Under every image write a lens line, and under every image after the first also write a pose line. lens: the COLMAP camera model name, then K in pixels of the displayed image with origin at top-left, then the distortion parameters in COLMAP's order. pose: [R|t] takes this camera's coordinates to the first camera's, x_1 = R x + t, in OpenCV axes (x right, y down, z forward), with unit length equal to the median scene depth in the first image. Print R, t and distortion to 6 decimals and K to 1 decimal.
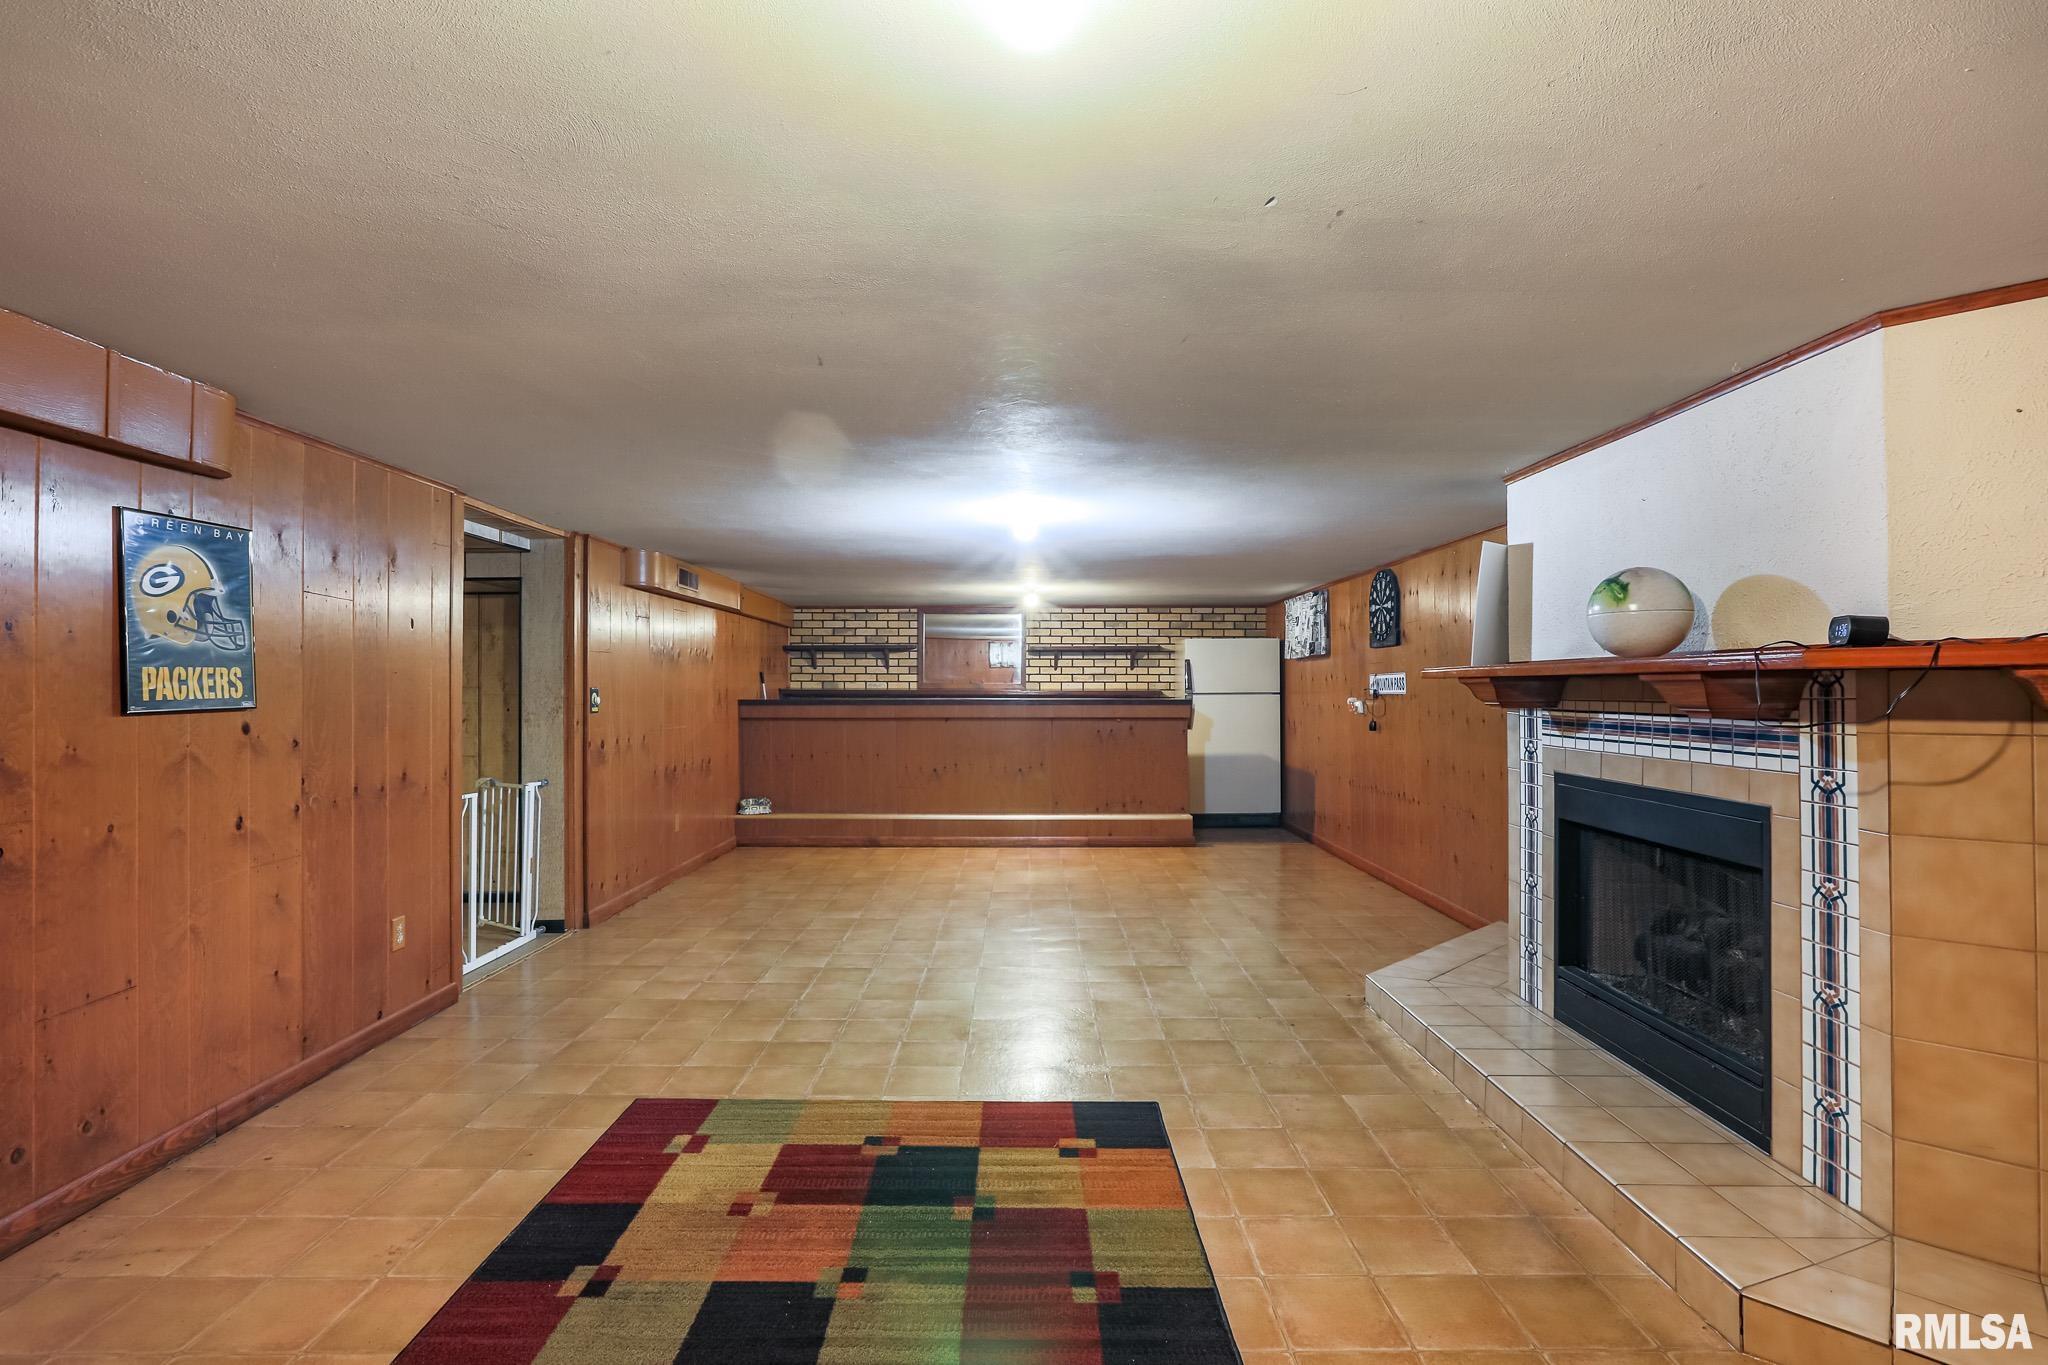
lens RADIAL K [[972.4, 0, 1031.9], [0, 972.4, 685.0], [0, 0, 1]] dist [-0.006105, 0.000299]
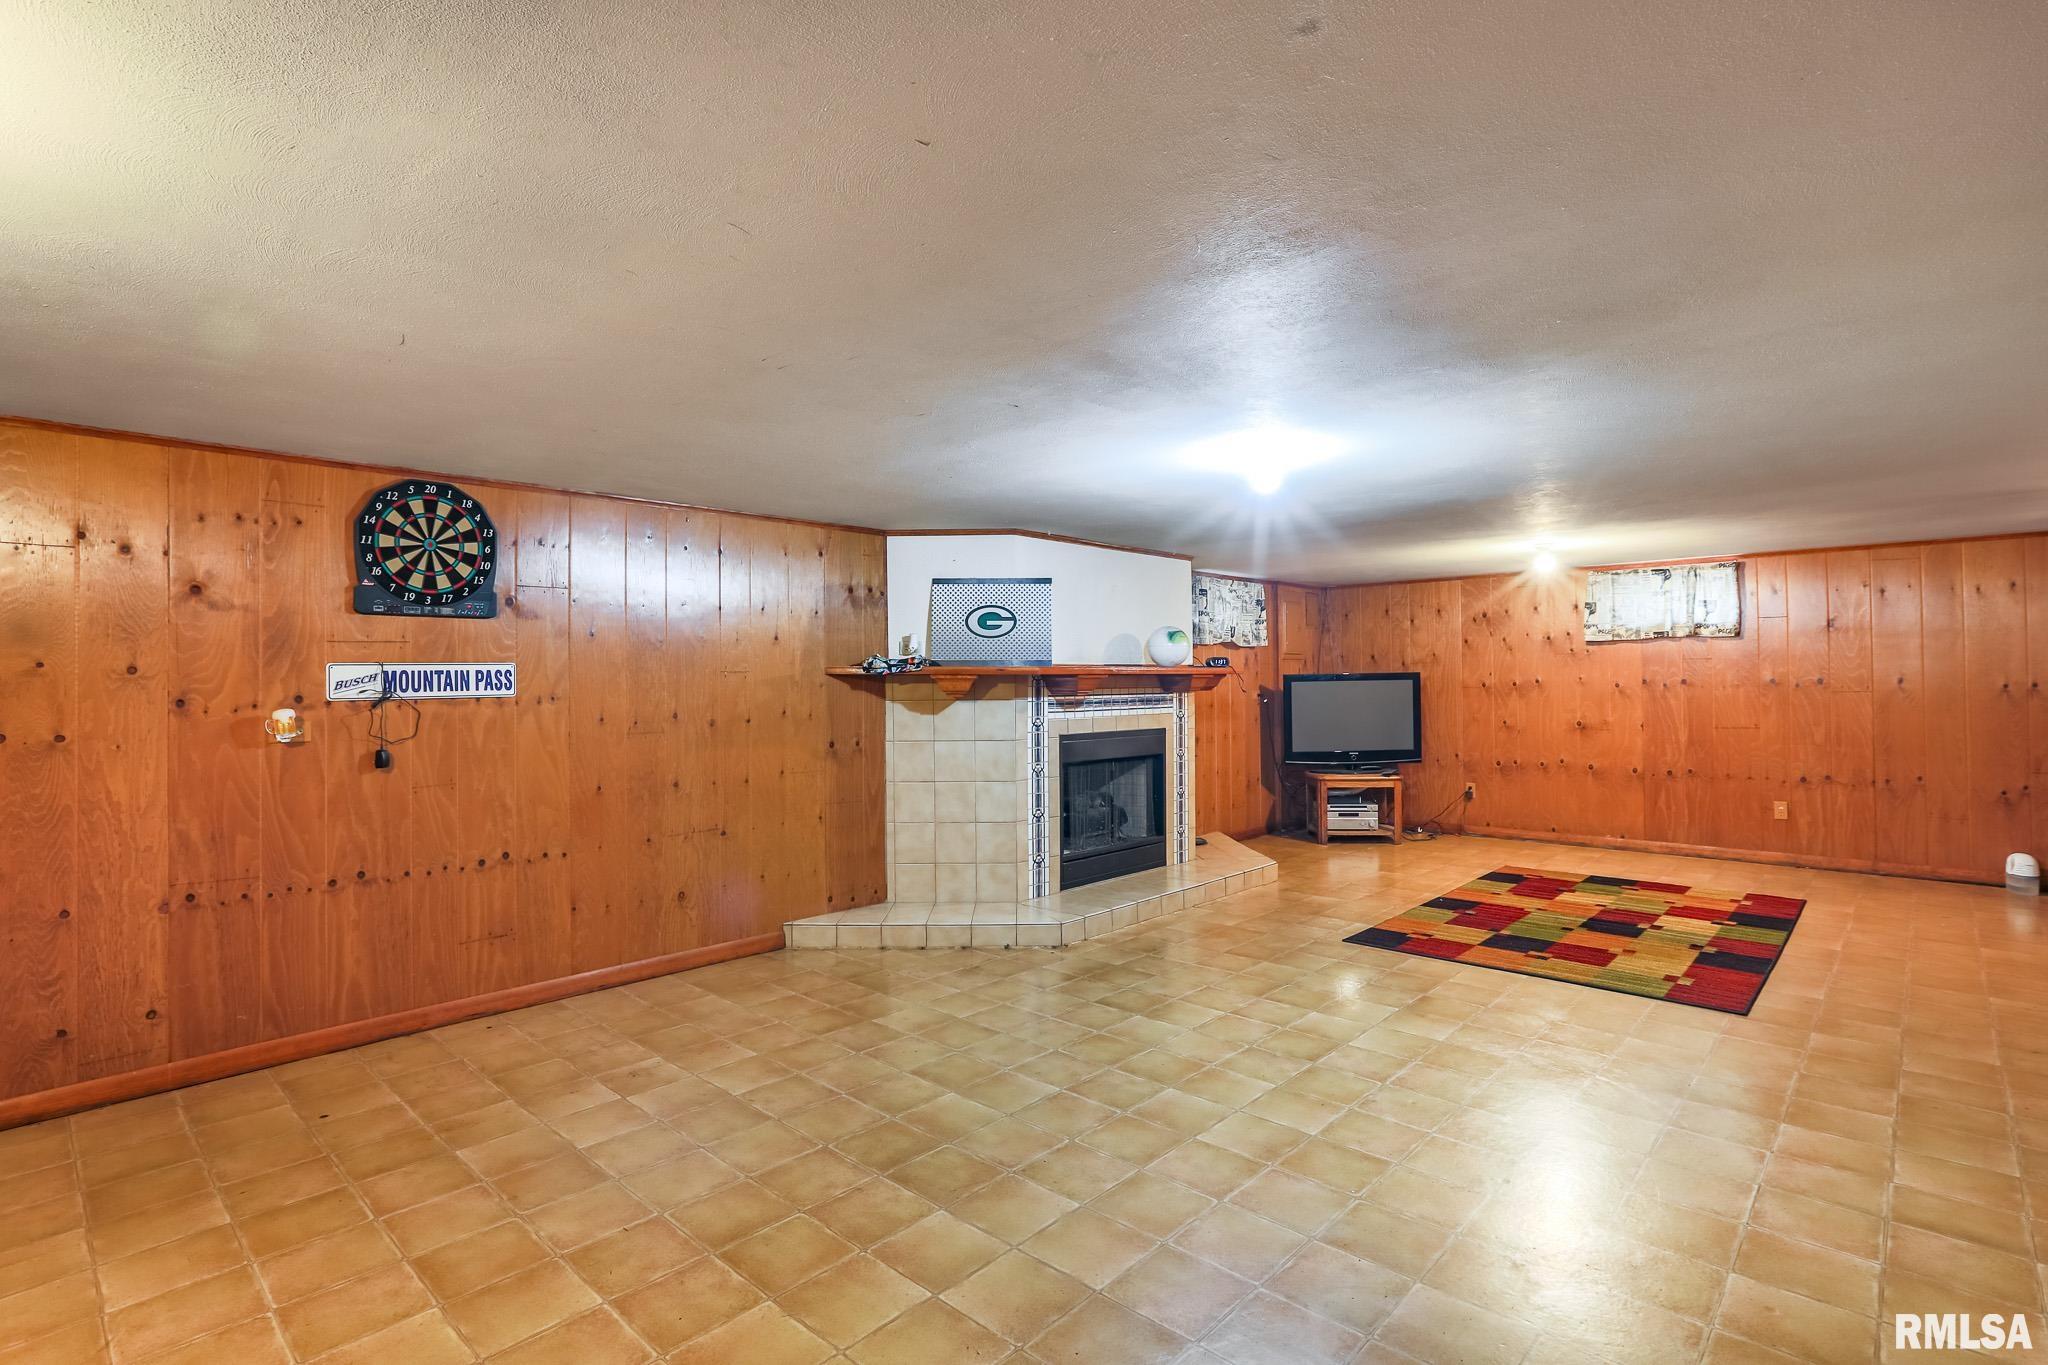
lens RADIAL K [[972.4, 0, 1040.2], [0, 972.4, 684.6], [0, 0, 1]] dist [-0.006105, 0.000299]
pose [[-0.729244, 0.008789, 0.684197, -0.323813], [0.008678, 0.999956, -0.003597, 0.008058], [-0.684199, 0.003314, -0.729288, 1.345466]]
